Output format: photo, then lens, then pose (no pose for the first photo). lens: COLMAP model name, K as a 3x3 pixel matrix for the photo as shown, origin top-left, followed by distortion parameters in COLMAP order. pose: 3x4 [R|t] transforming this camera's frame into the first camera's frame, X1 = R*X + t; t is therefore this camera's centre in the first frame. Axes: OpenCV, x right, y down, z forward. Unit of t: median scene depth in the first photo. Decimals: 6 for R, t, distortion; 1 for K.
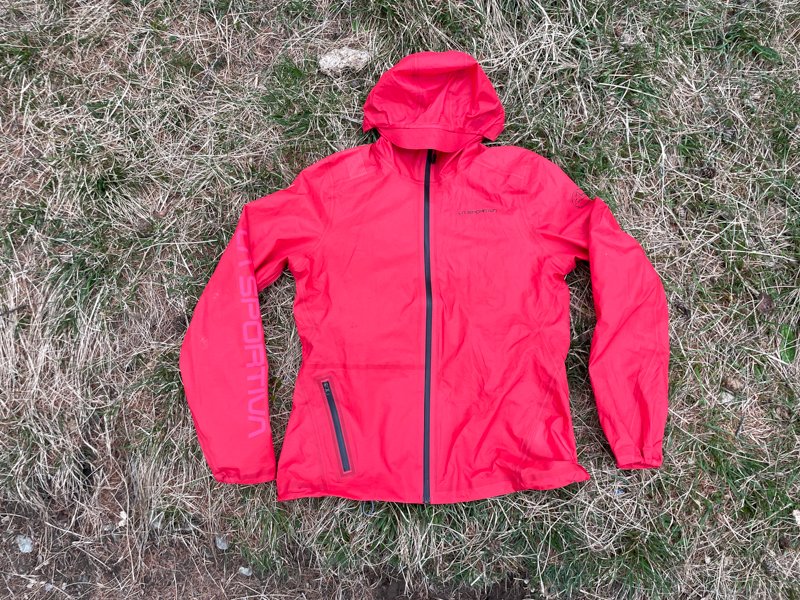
lens RADIAL K [[606.6, 0, 400.0], [0, 606.6, 300.0], [0, 0, 1]] dist [0.062616, -0.112965]
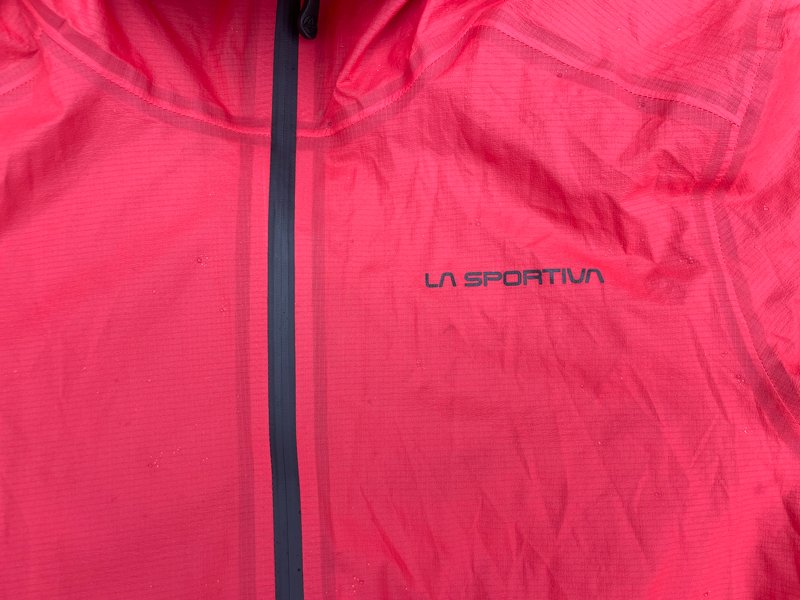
lens RADIAL K [[606.6, 0, 400.0], [0, 606.6, 300.0], [0, 0, 1]] dist [0.062616, -0.112965]
pose [[0.997282, -0.041510, 0.060874, 0.073853], [0.026988, 0.974574, 0.222434, -0.186669], [-0.068559, -0.220186, 0.973046, 0.786149]]
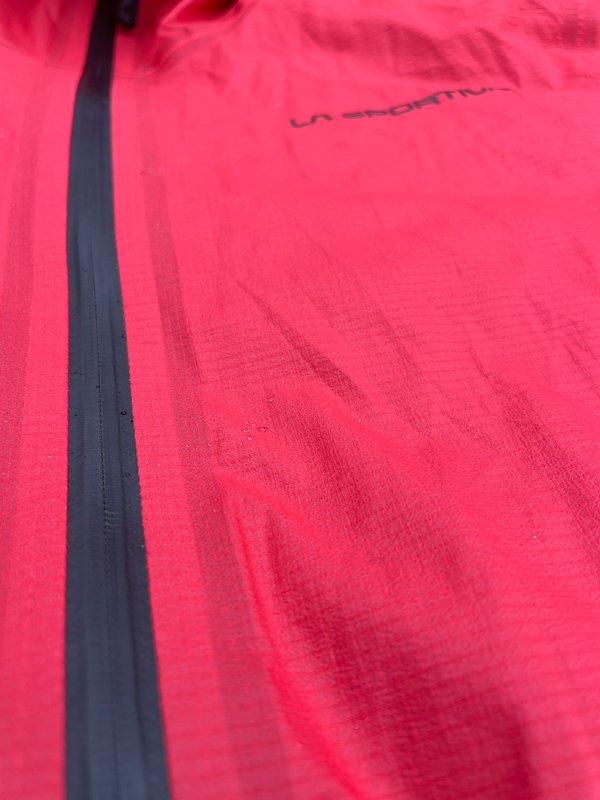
lens RADIAL K [[606.6, 0, 296.2], [0, 606.6, 398.4], [0, 0, 1]] dist [0.062616, -0.112965]
pose [[0.965427, -0.070994, 0.250820, 0.050421], [0.163824, 0.913678, -0.371960, -0.011167], [-0.202762, 0.400191, 0.893720, 0.882356]]
